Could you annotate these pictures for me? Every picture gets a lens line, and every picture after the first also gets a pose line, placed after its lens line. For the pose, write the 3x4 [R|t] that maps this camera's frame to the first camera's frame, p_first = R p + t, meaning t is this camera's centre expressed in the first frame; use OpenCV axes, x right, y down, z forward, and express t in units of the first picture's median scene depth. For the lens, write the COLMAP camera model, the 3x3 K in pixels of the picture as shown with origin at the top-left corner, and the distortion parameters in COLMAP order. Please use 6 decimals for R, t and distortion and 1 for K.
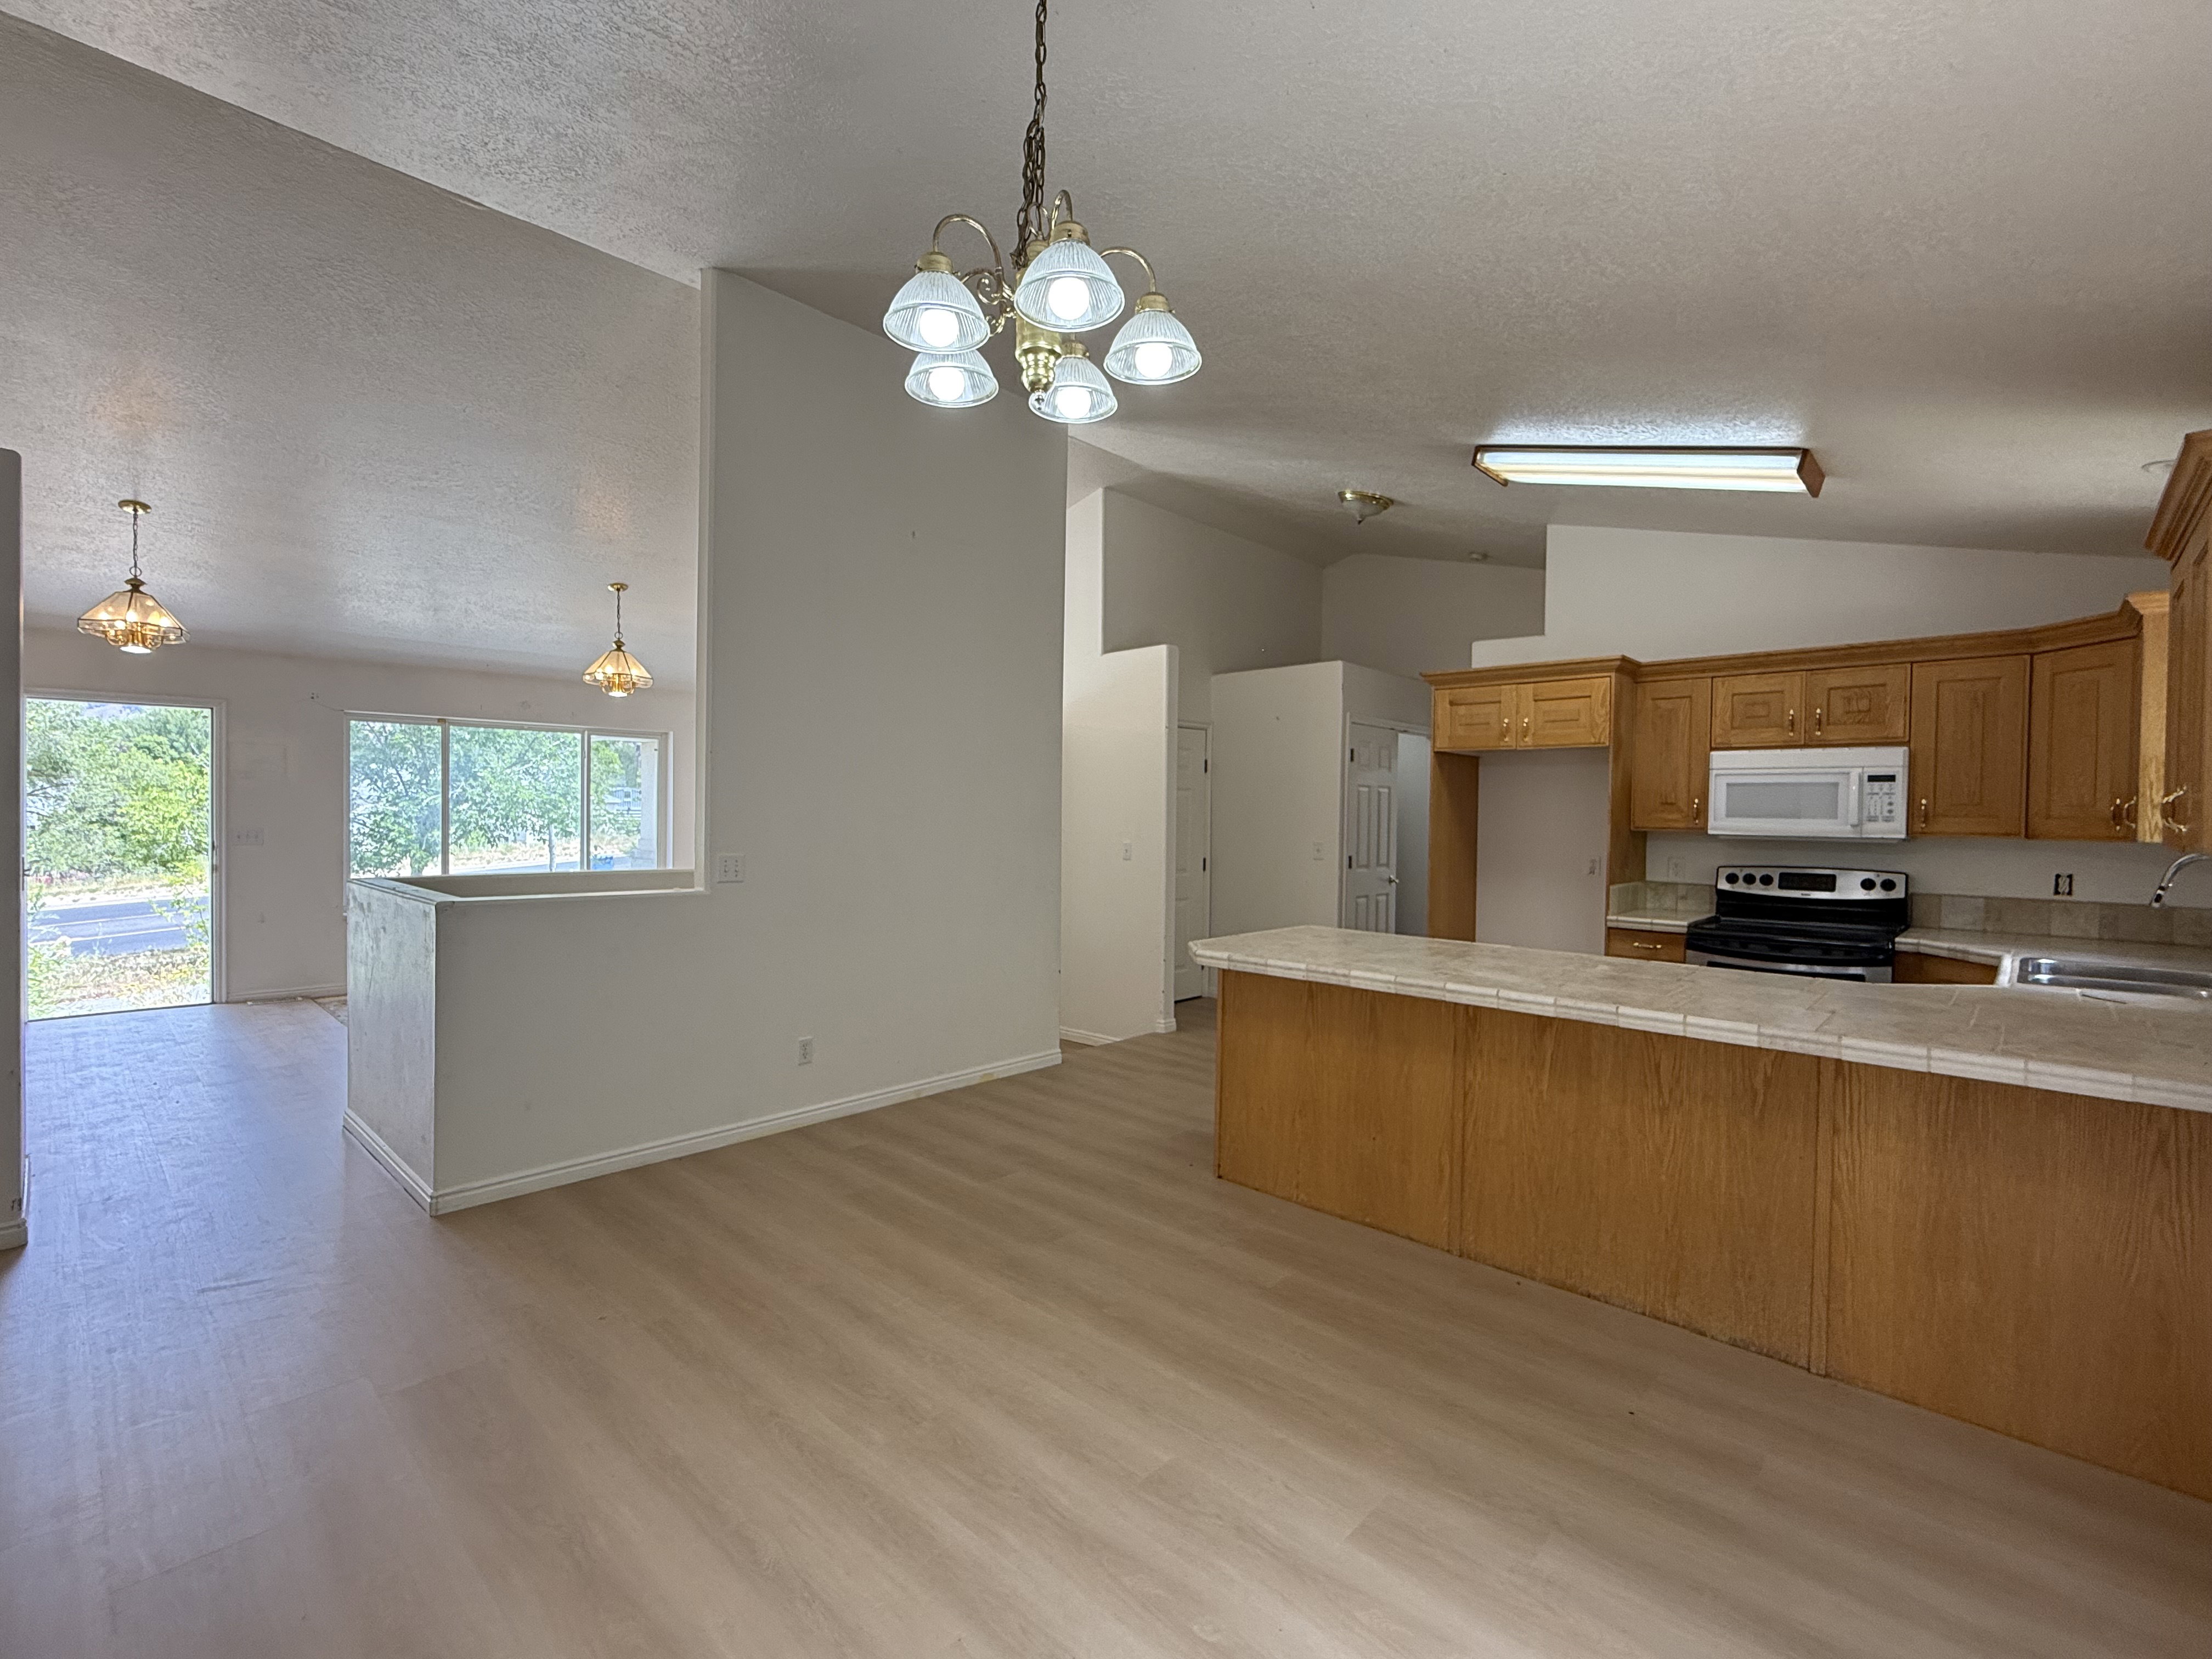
lens RADIAL K [[989.2, 0, 1106.0], [0, 989.2, 829.5], [0, 0, 1]] dist [-0.000687, 0.000349]
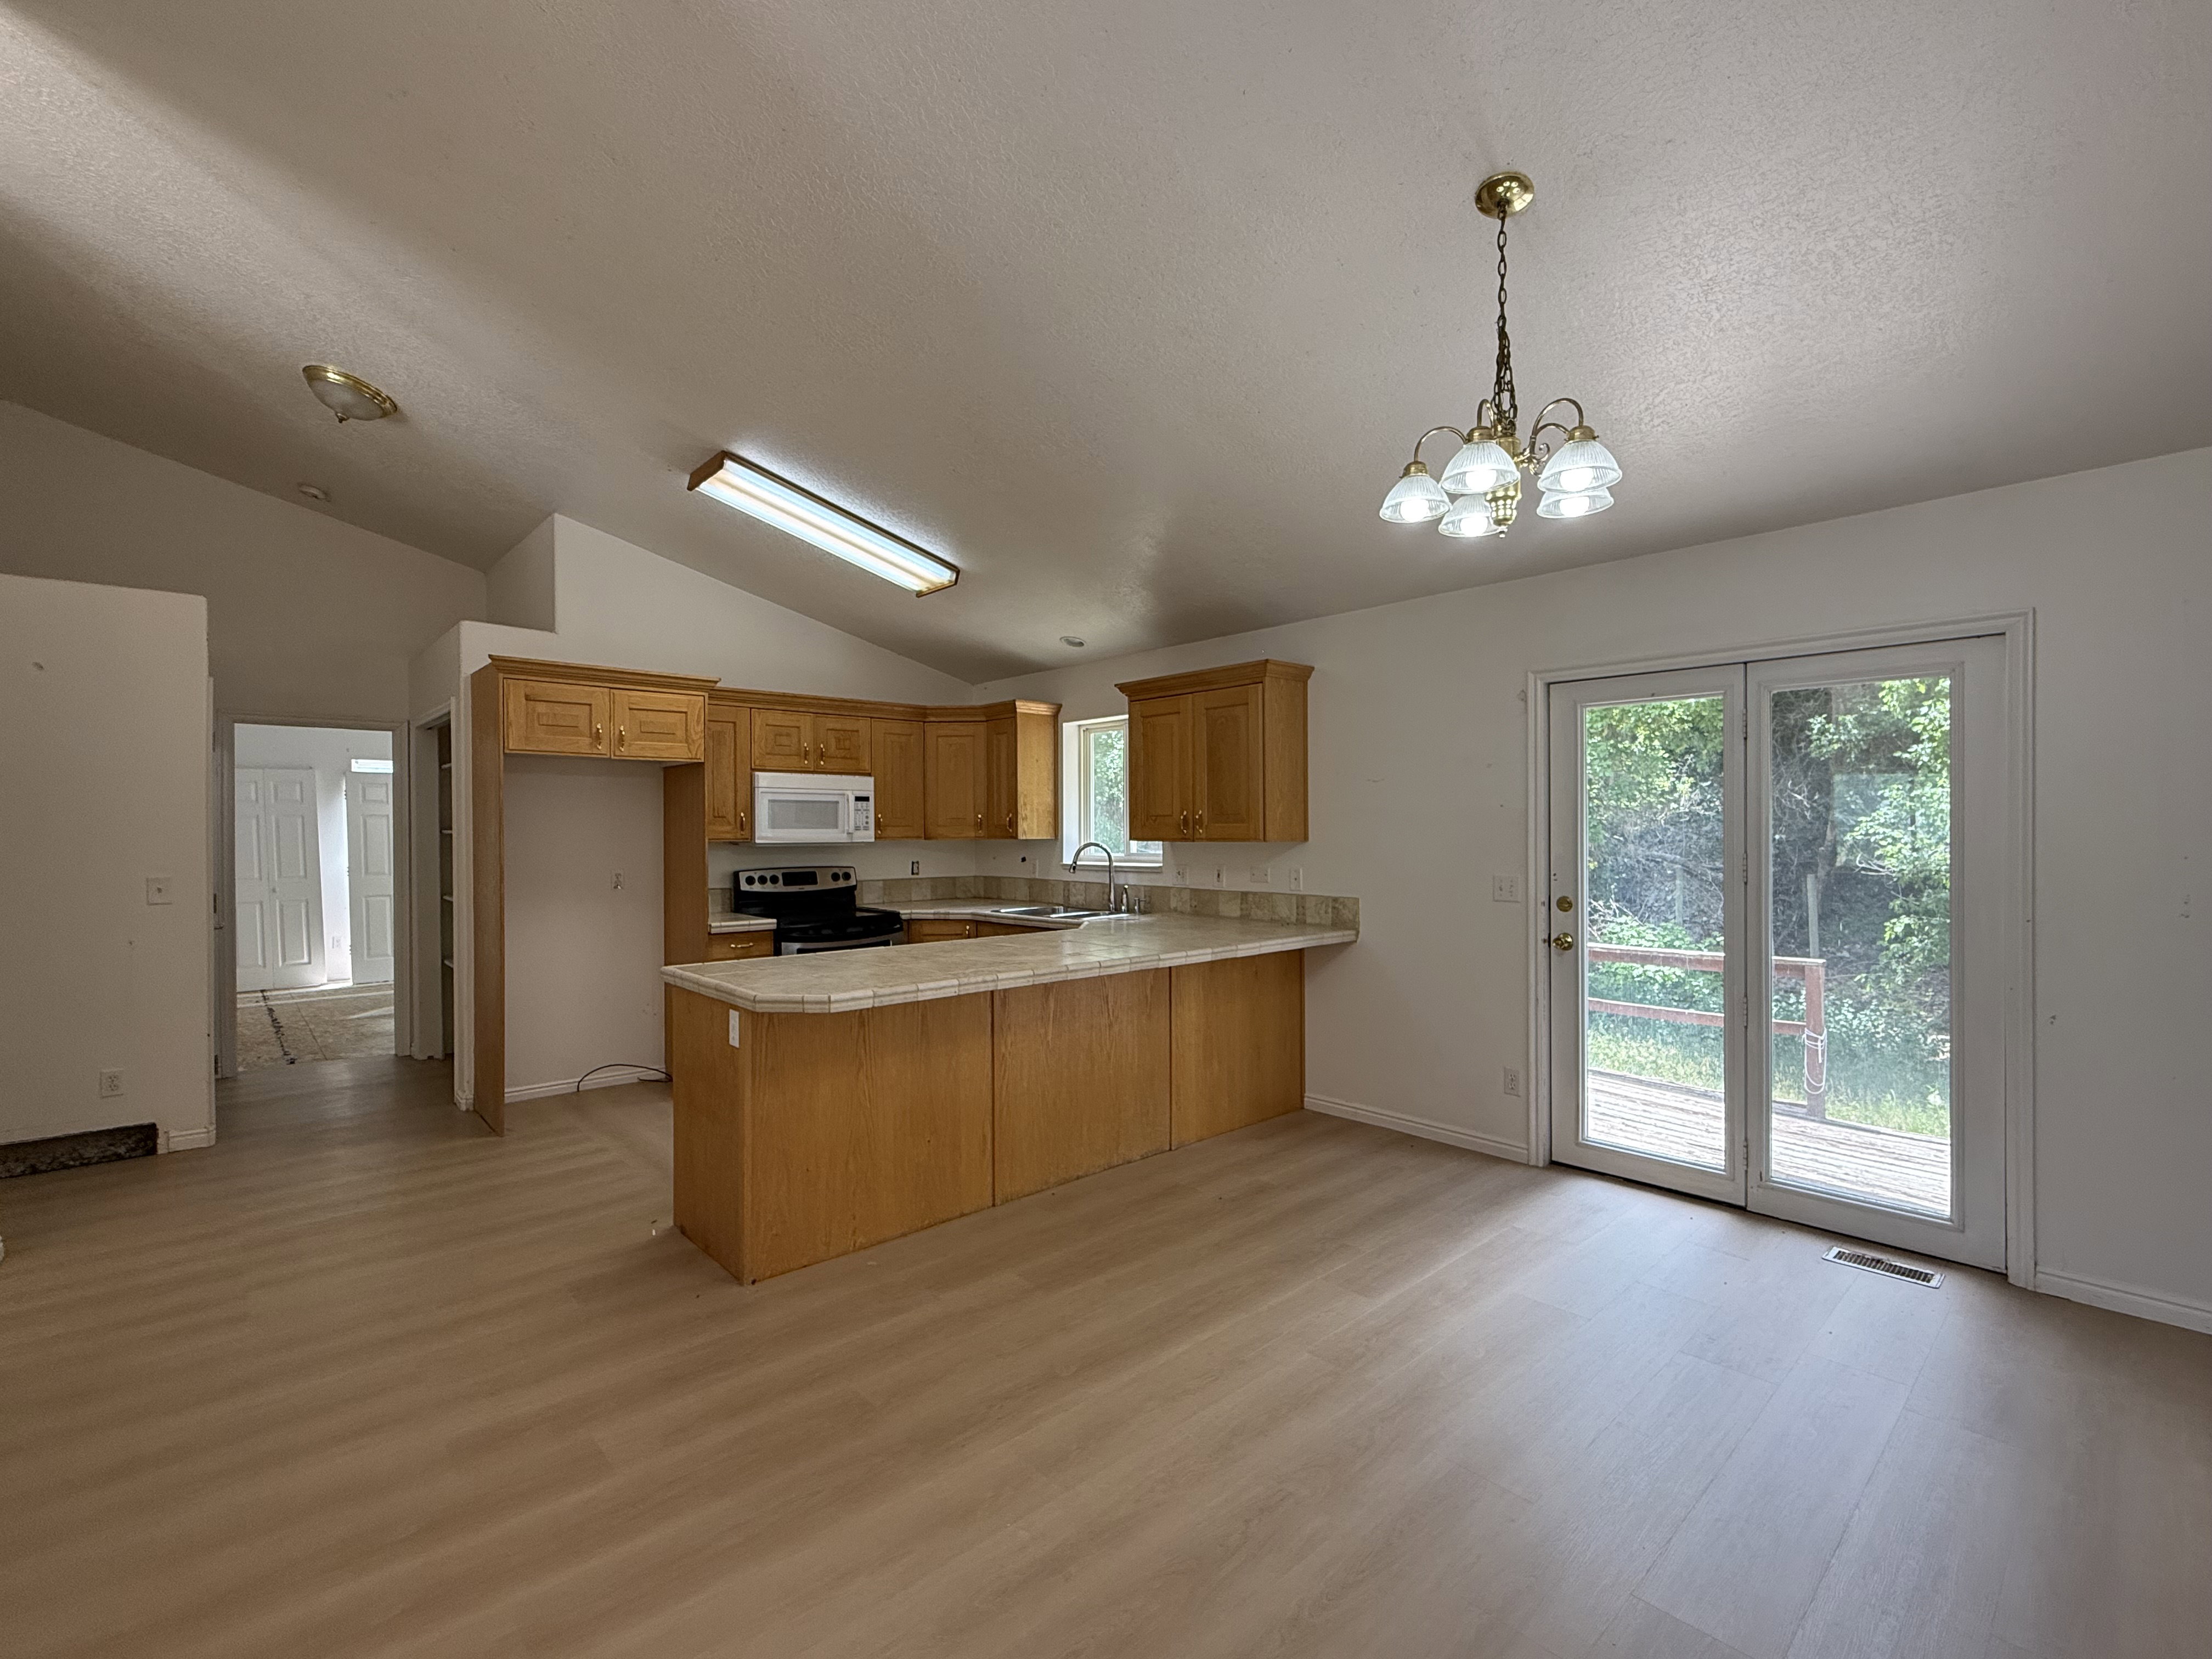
lens RADIAL K [[989.2, 0, 1106.0], [0, 989.2, 829.5], [0, 0, 1]] dist [-0.000687, 0.000349]
pose [[0.074993, -0.014179, 0.997083, -0.545324], [0.021728, 0.999685, 0.012581, -0.017949], [-0.996947, 0.020721, 0.075278, 0.531031]]
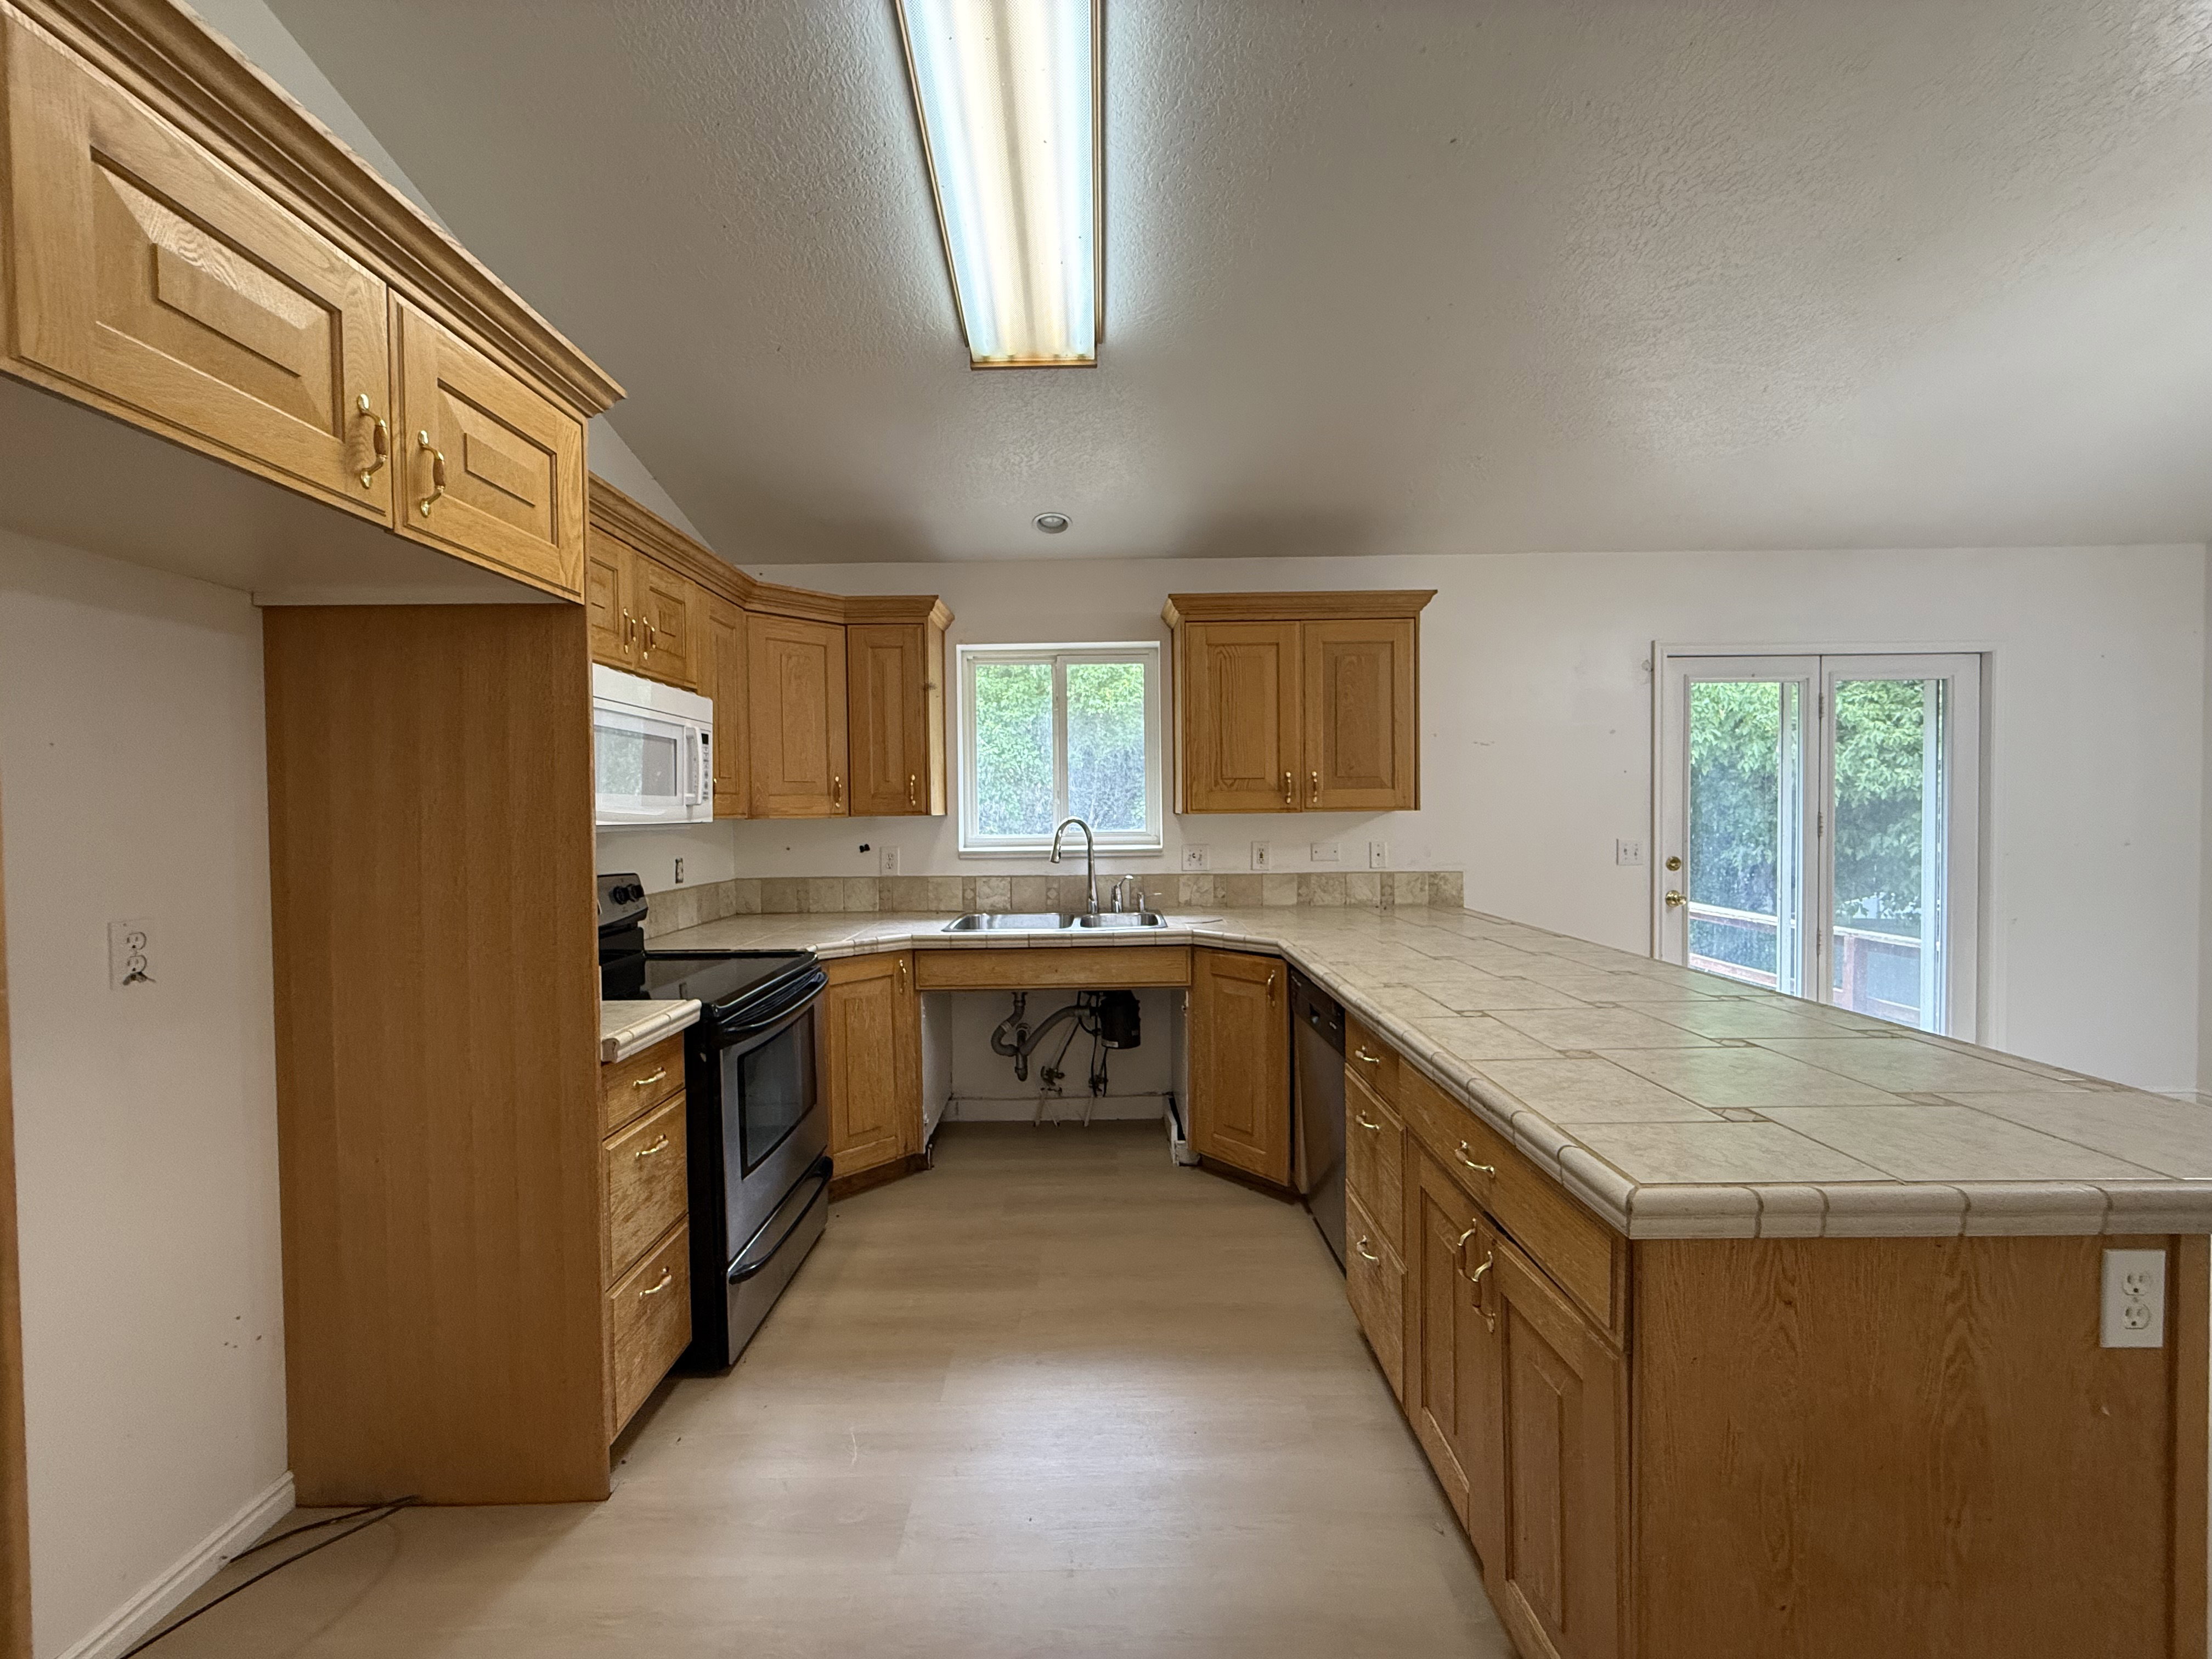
lens RADIAL K [[882.3, 0, 1099.5], [0, 882.3, 832.2], [0, 0, 1]] dist [0.000257, 0.000160]
pose [[-0.683157, -0.022520, 0.729924, 0.122811], [0.015316, 0.998863, 0.045152, -0.008342], [-0.730111, 0.042026, -0.682036, 1.168176]]
